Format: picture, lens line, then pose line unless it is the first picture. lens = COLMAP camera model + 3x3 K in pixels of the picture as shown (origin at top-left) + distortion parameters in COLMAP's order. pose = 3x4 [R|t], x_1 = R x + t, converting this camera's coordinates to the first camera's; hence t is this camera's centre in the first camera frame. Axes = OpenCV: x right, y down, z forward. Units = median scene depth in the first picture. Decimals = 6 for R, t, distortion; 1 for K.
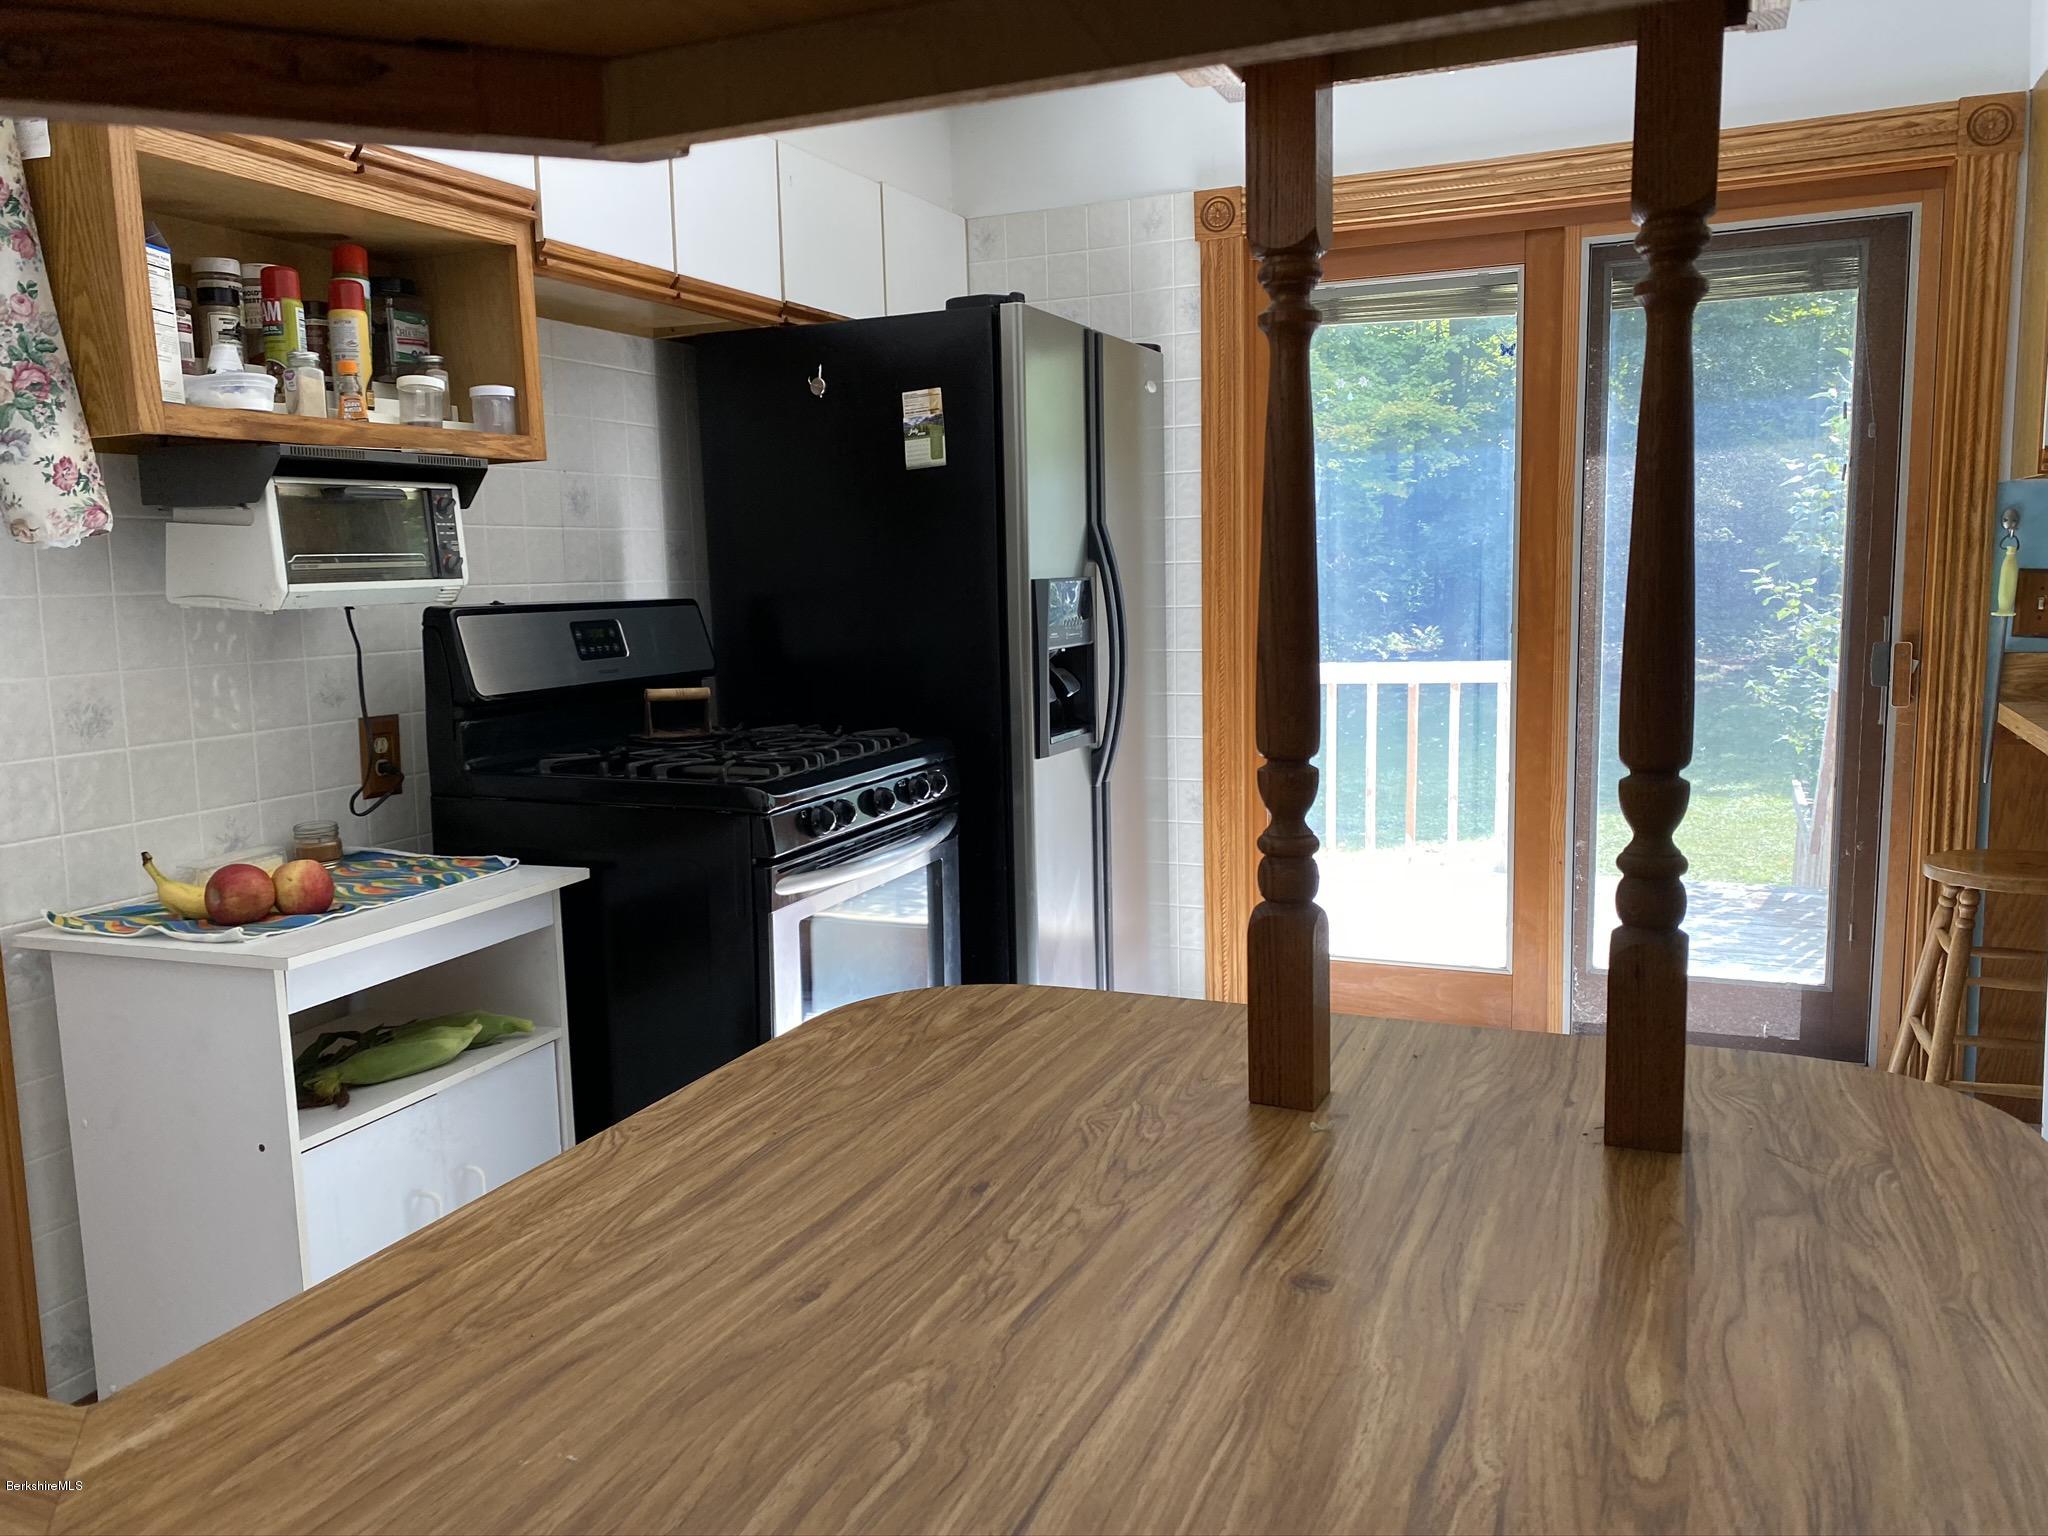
lens RADIAL K [[1567.2, 0, 1011.0], [0, 1567.2, 771.0], [0, 0, 1]] dist [0.051085, -0.063361]
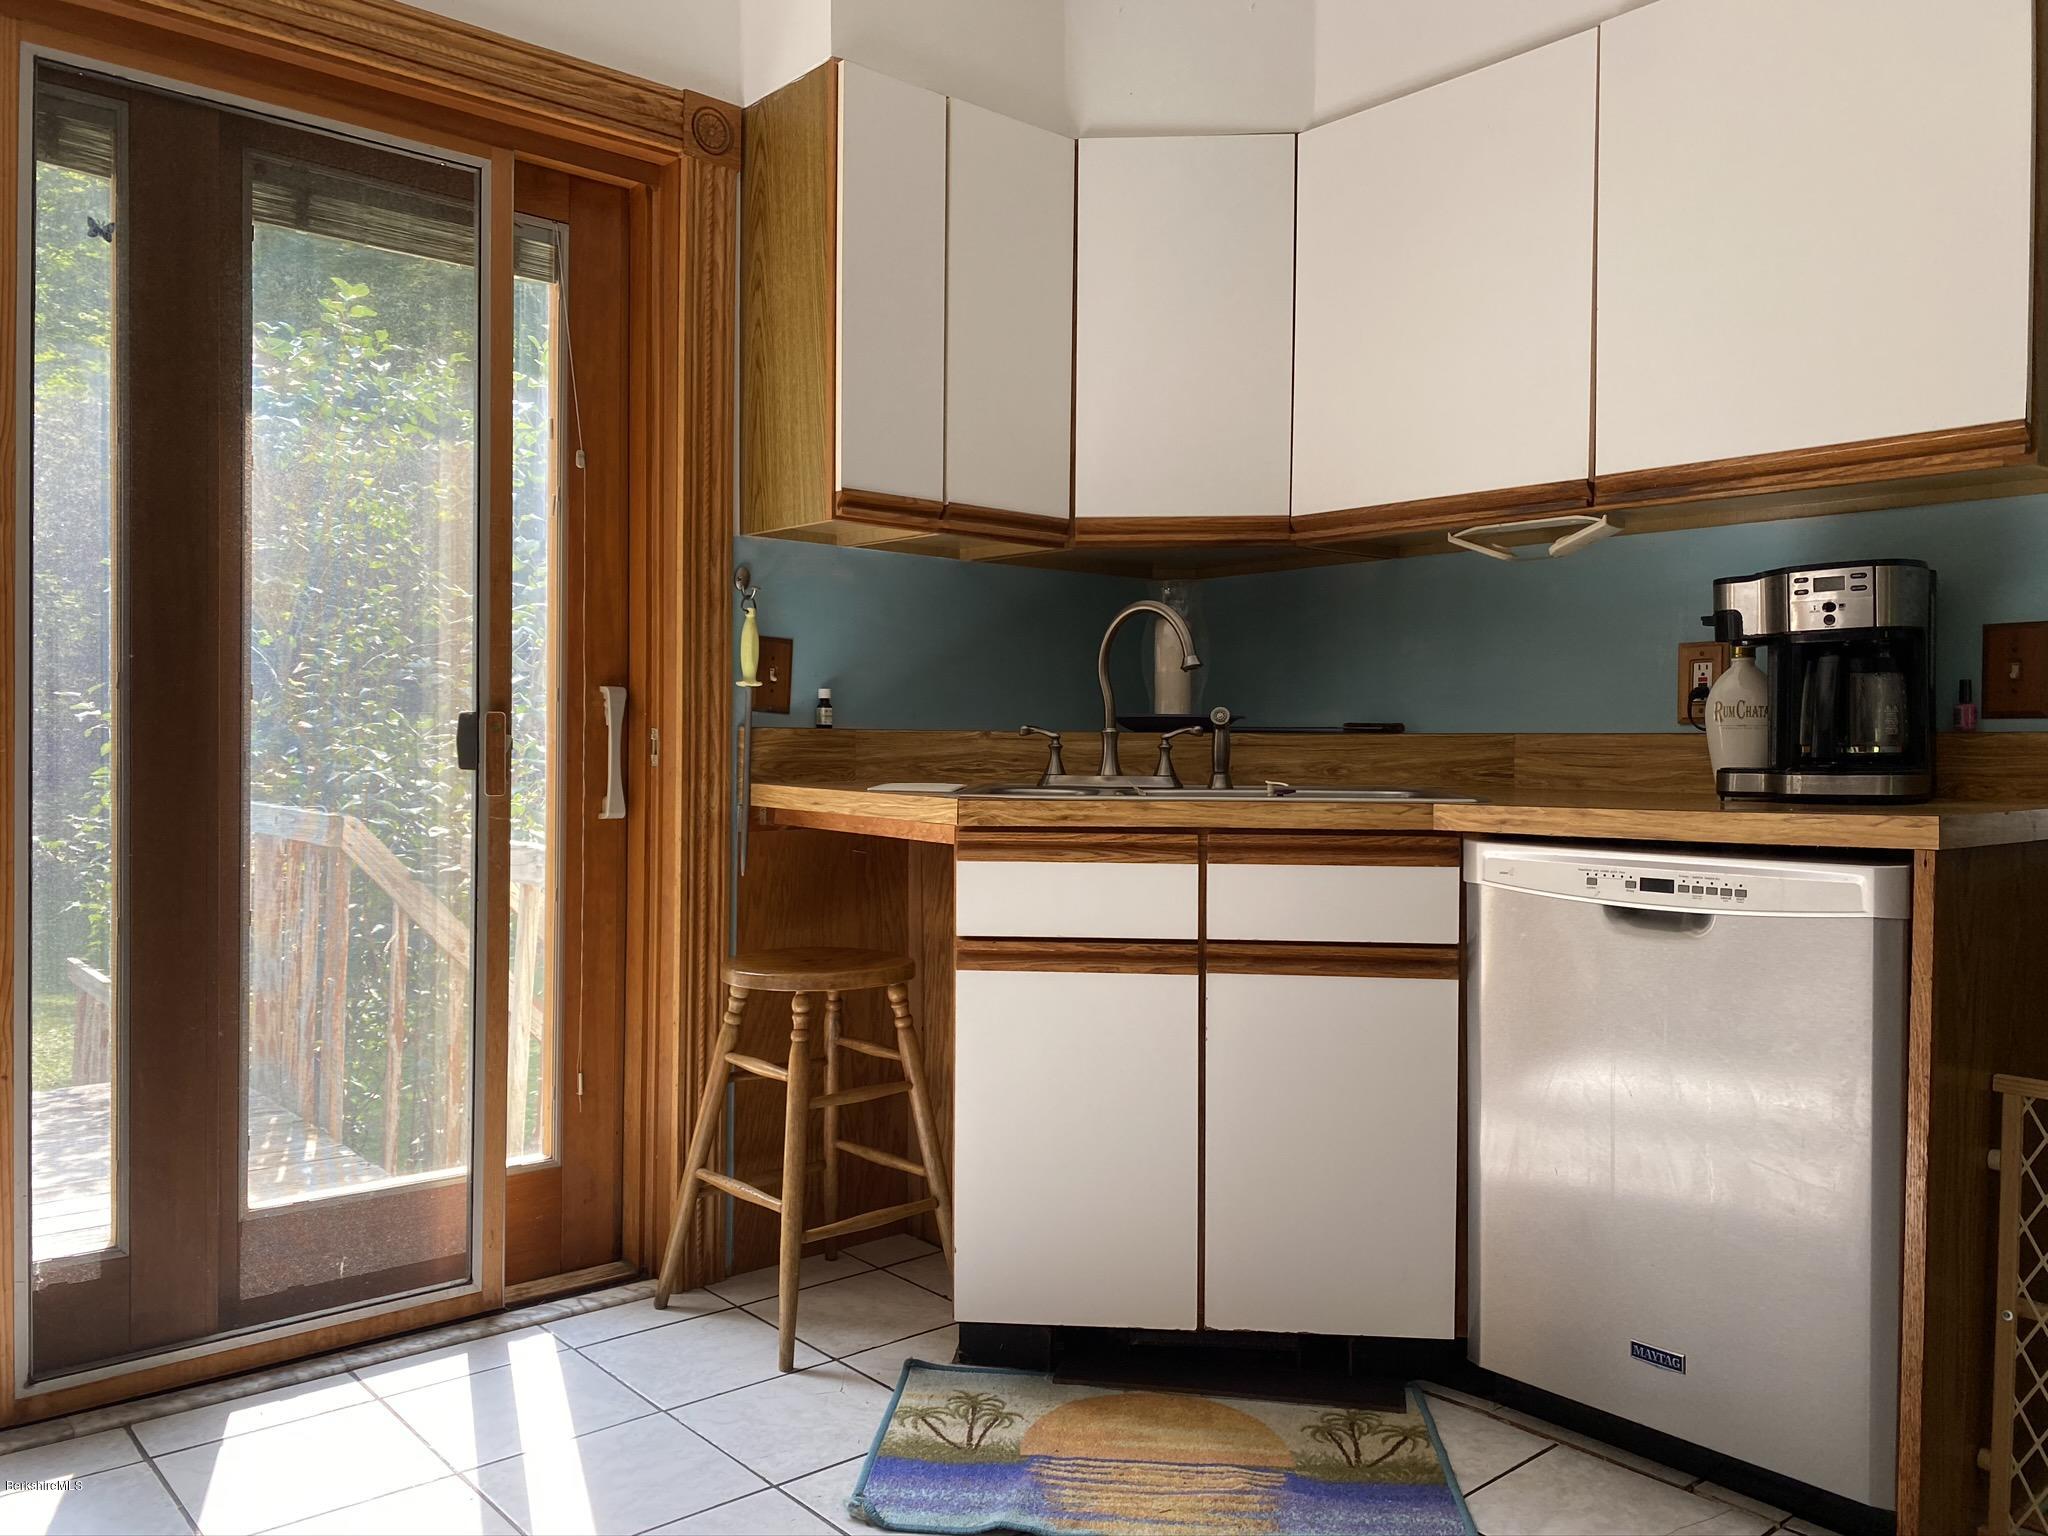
lens RADIAL K [[1567.2, 0, 1011.0], [0, 1567.2, 771.0], [0, 0, 1]] dist [0.051085, -0.063361]
pose [[0.438846, 0.014218, 0.898450, -0.104286], [0.095855, 0.993429, -0.062541, 0.020152], [-0.893435, 0.113566, 0.434599, 0.547632]]
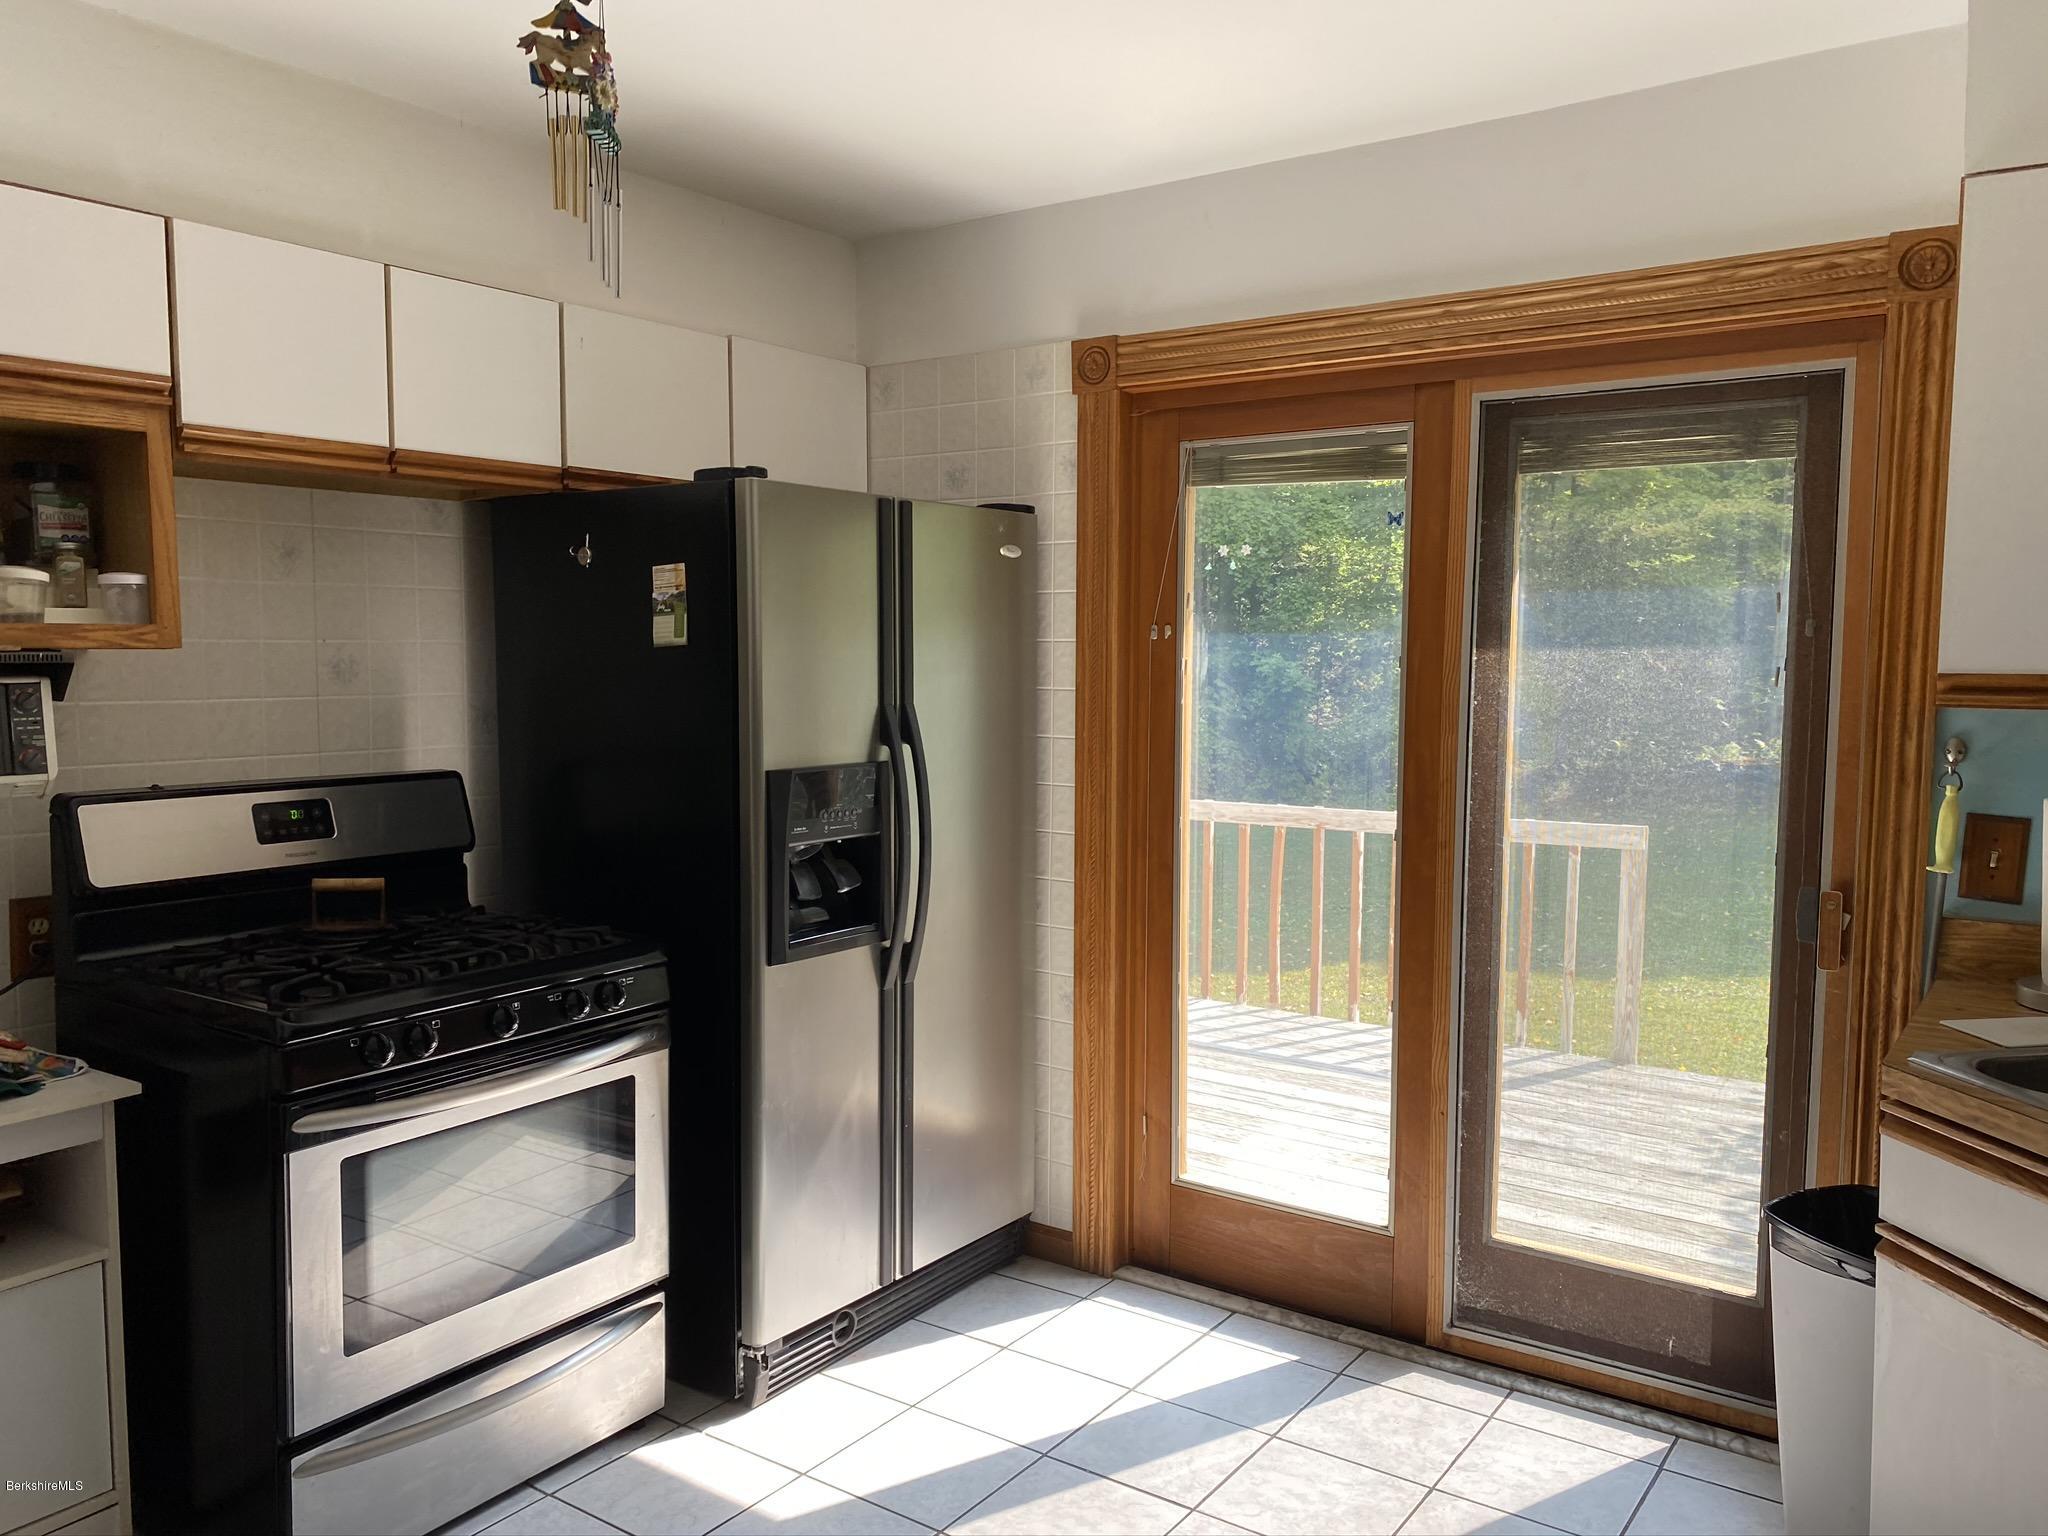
lens RADIAL K [[1567.2, 0, 1011.0], [0, 1567.2, 771.0], [0, 0, 1]] dist [0.051085, -0.063361]
pose [[0.977597, 0.046068, -0.205381, 0.366982], [-0.056499, 0.997378, -0.045214, -0.095356], [0.202760, 0.055804, 0.977637, 0.140408]]
